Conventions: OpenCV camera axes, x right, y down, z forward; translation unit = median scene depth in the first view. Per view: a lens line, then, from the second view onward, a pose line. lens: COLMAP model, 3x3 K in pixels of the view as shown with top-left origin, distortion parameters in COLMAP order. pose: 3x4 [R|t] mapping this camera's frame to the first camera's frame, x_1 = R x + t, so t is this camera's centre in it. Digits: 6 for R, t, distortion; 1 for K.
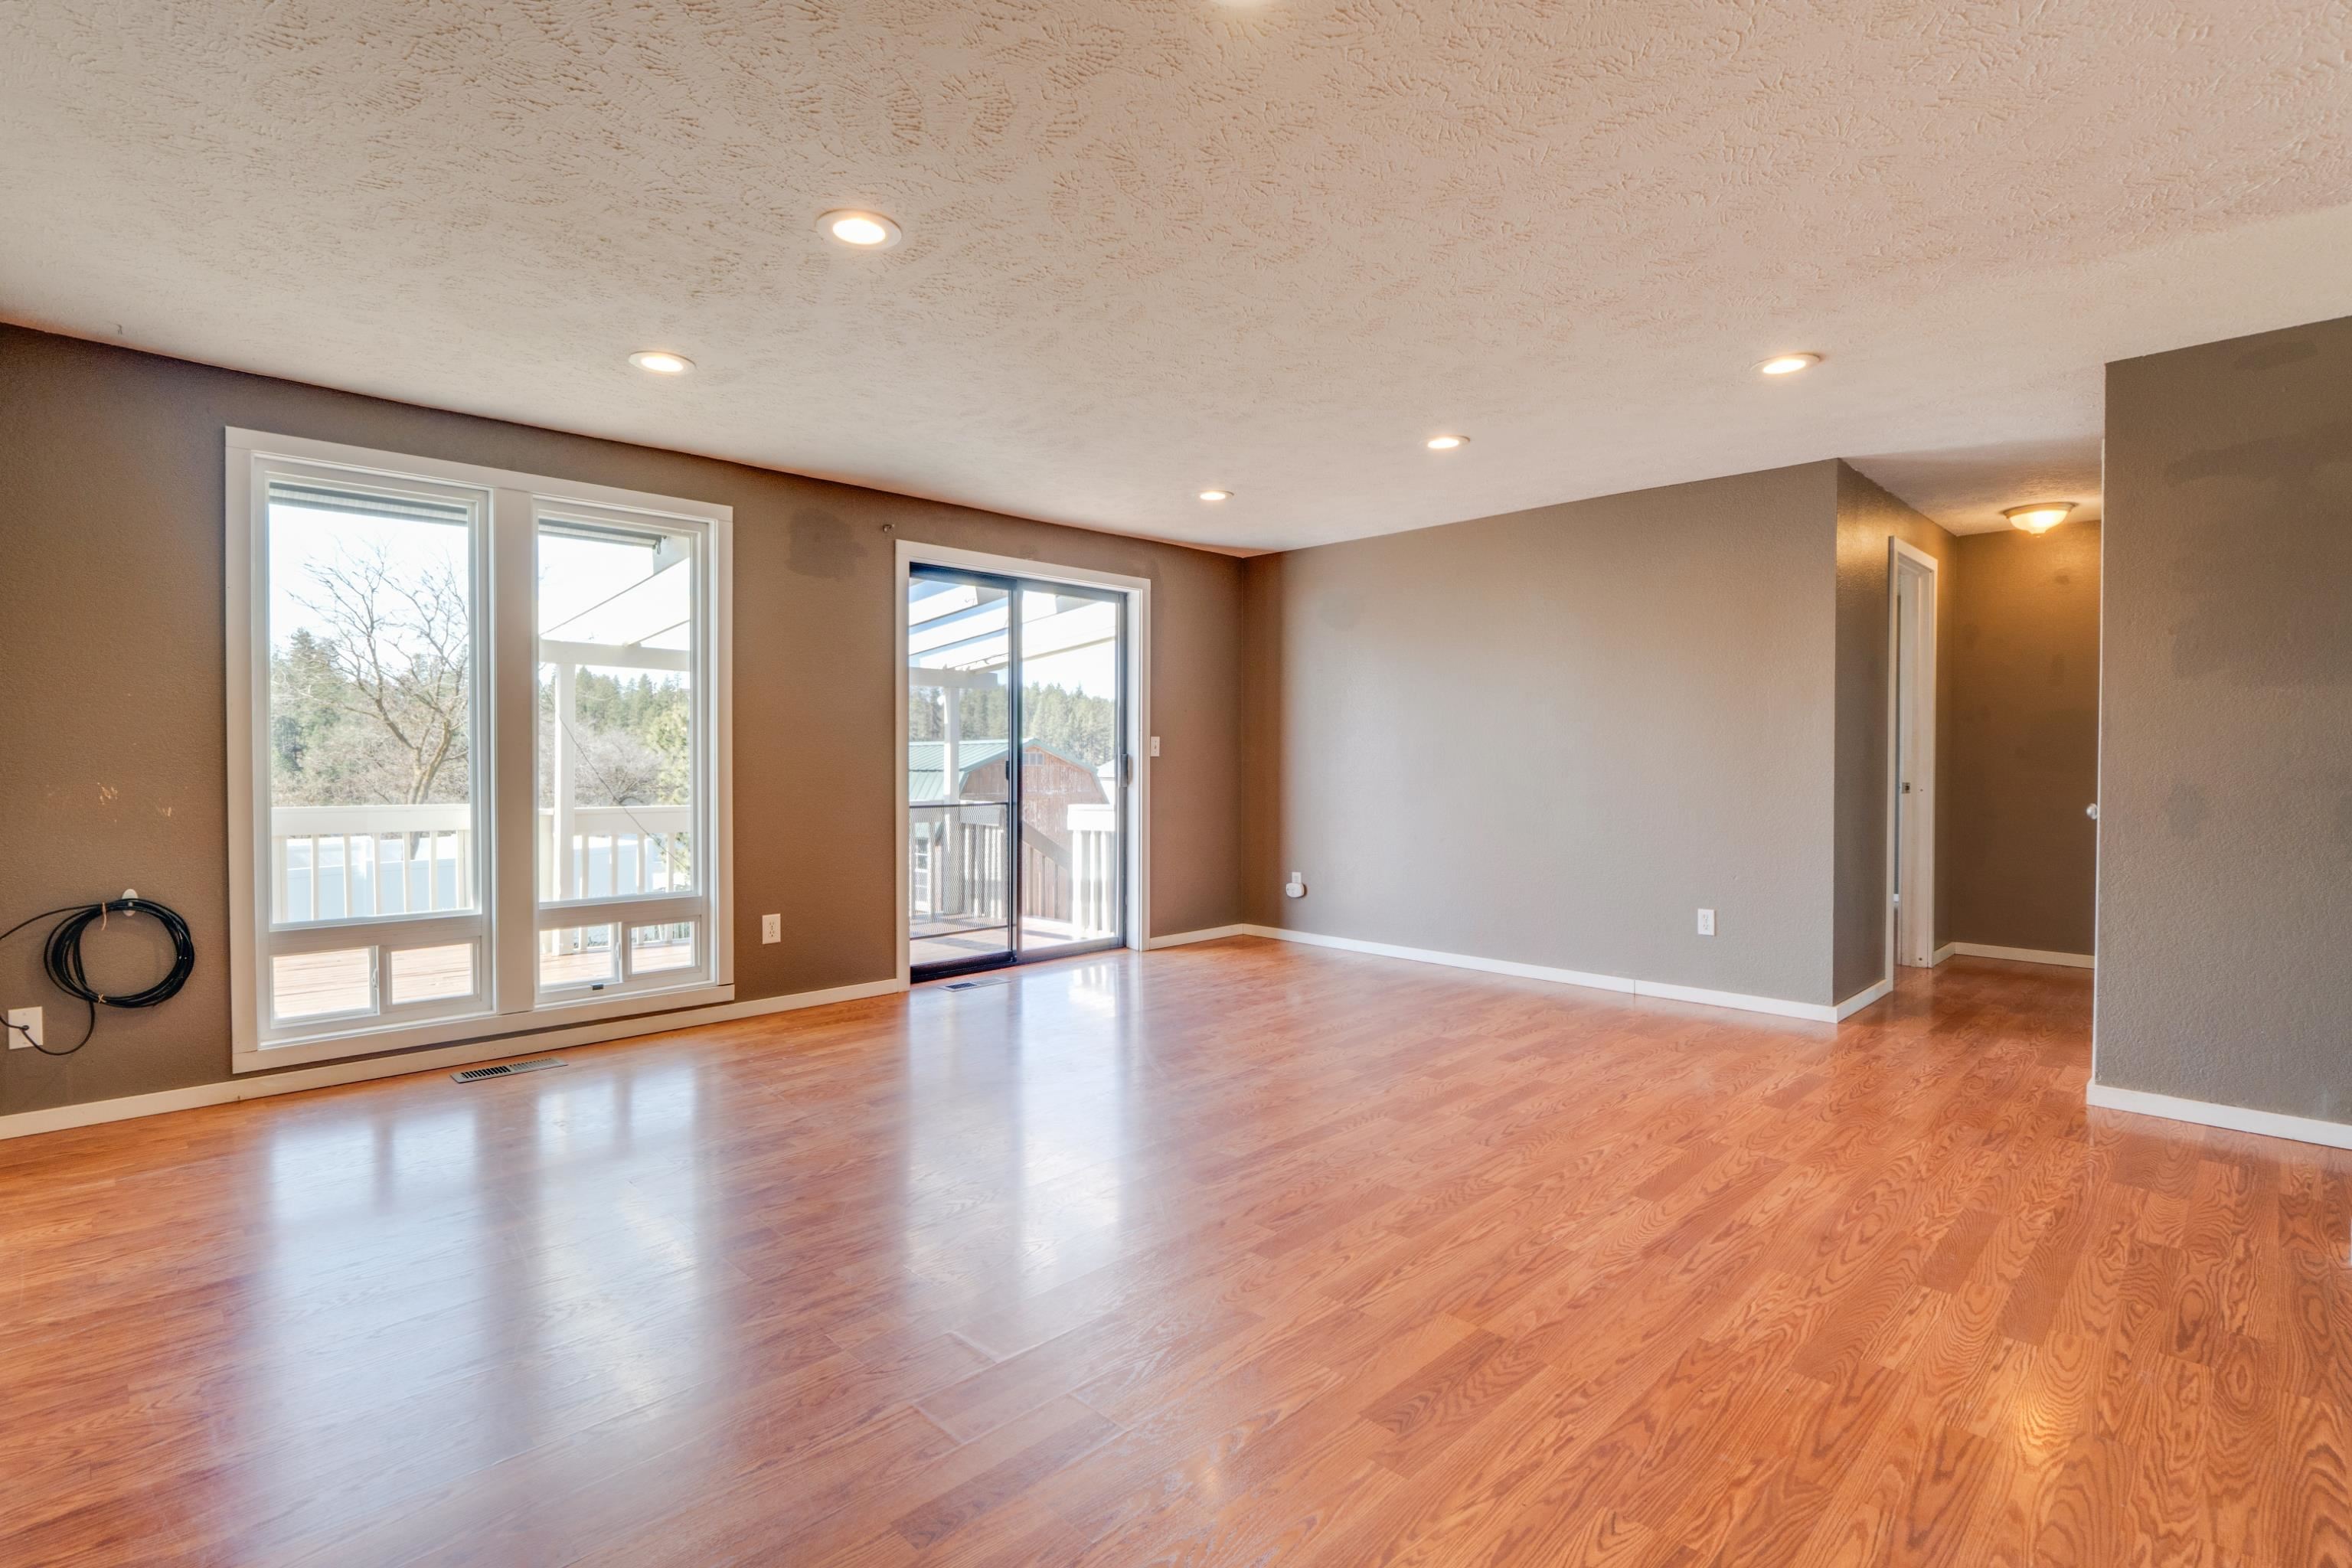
lens RADIAL K [[1113.2, 0, 1181.5], [0, 1113.2, 762.7], [0, 0, 1]] dist [-0.006135, 0.003024]
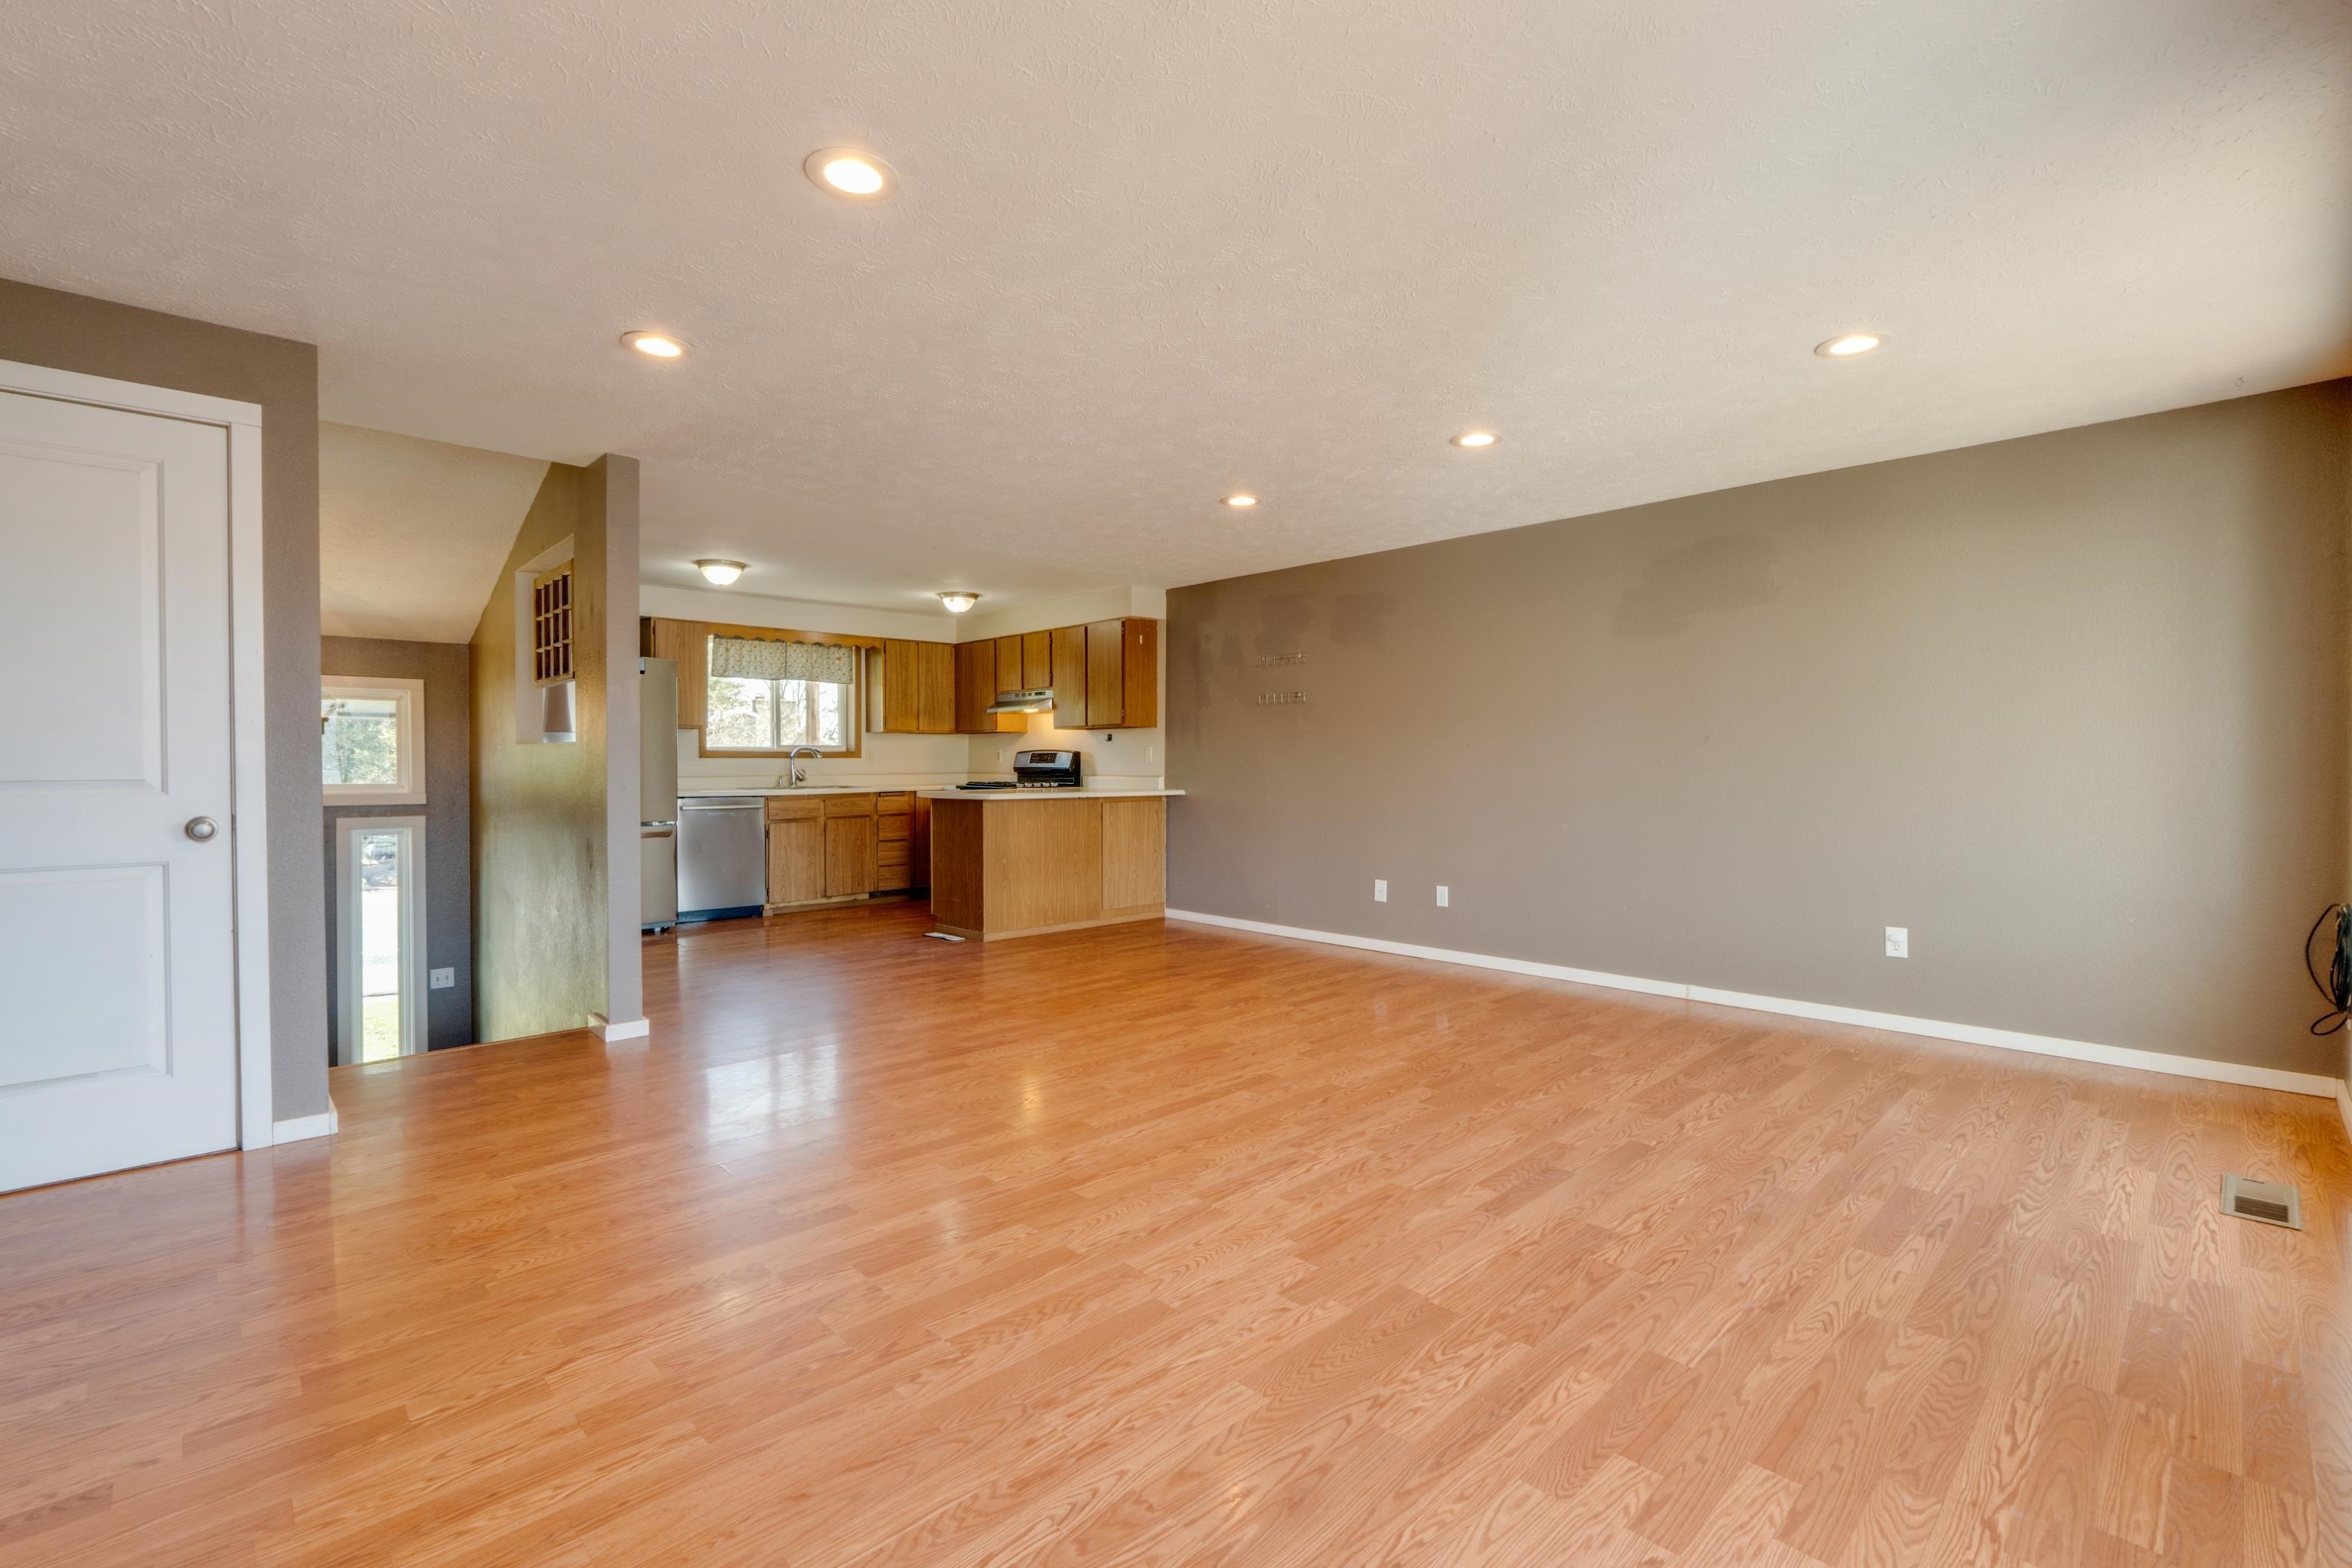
lens RADIAL K [[1044.0, 0, 1184.0], [0, 1044.0, 771.3], [0, 0, 1]] dist [-0.012327, 0.002664]
pose [[-0.999916, -0.000353, 0.012956, 0.085709], [-0.000220, 0.999947, 0.010249, -0.006875], [-0.012959, 0.010245, -0.999864, 1.825446]]
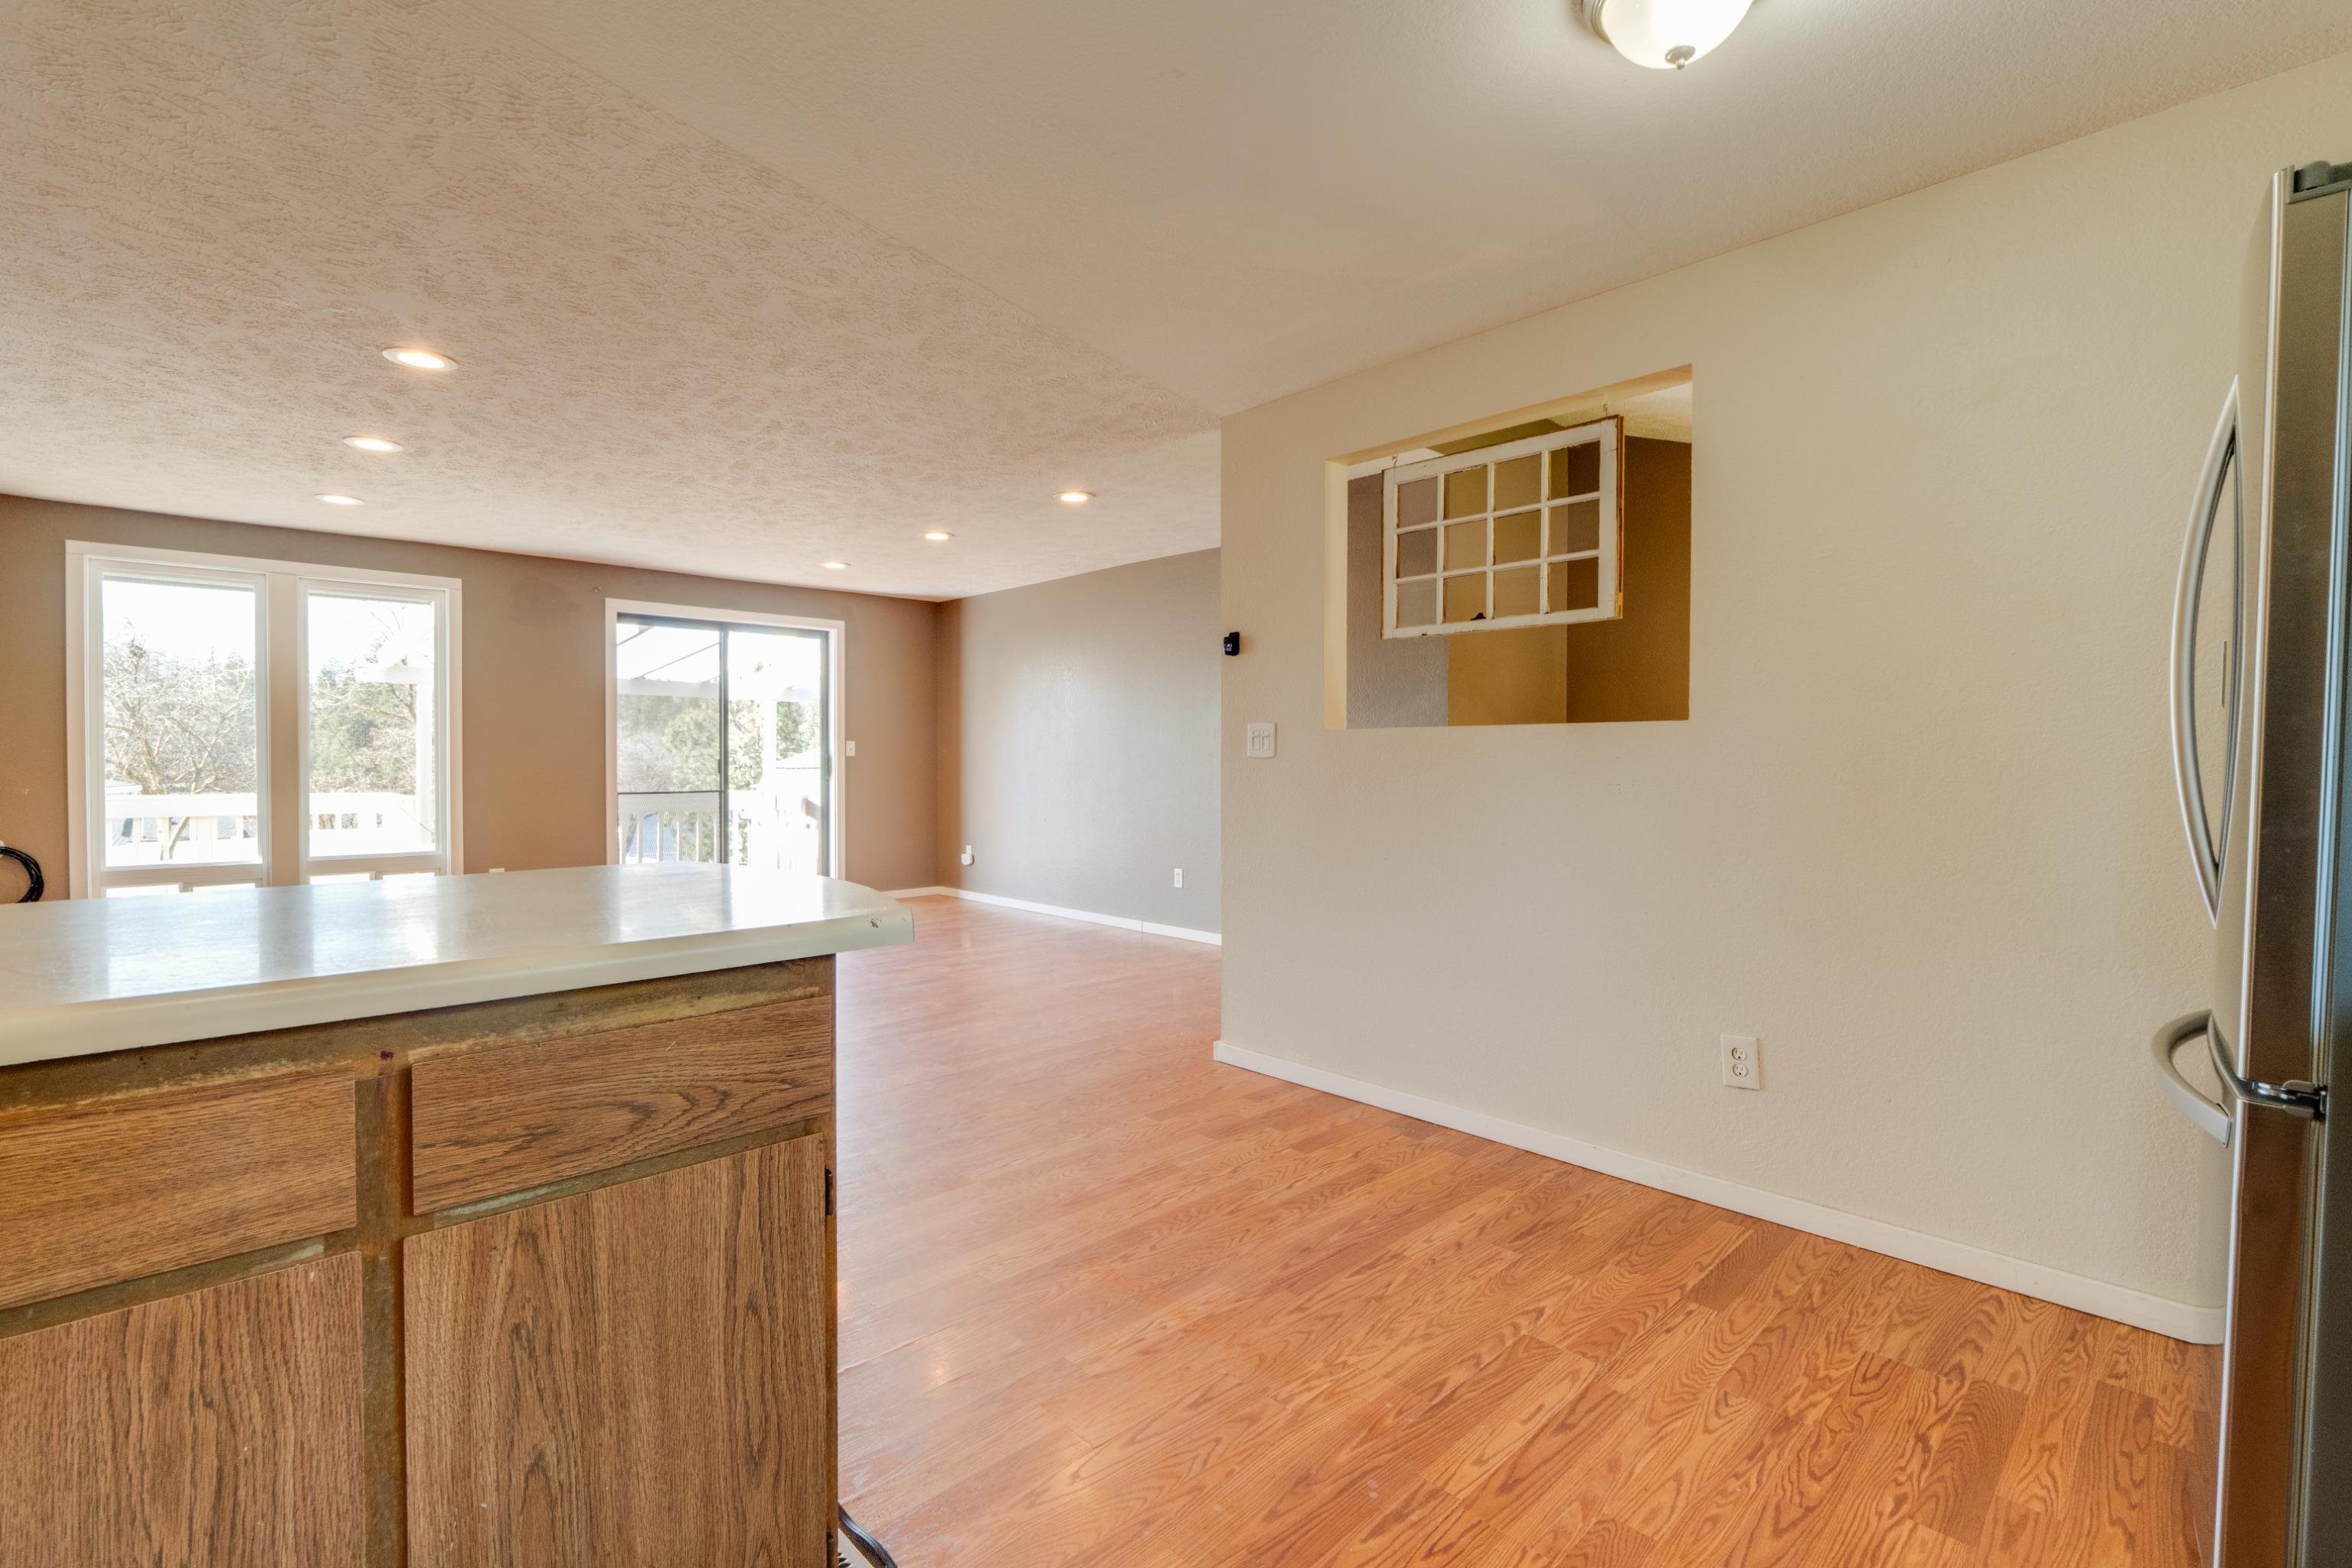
lens RADIAL K [[1044.0, 0, 1179.1], [0, 1044.0, 771.7], [0, 0, 1]] dist [-0.012327, 0.002664]
pose [[0.999863, 0.001728, -0.016476, 0.685047], [-0.001572, 0.999954, 0.009470, 0.000149], [0.016492, -0.009443, 0.999819, -0.391498]]
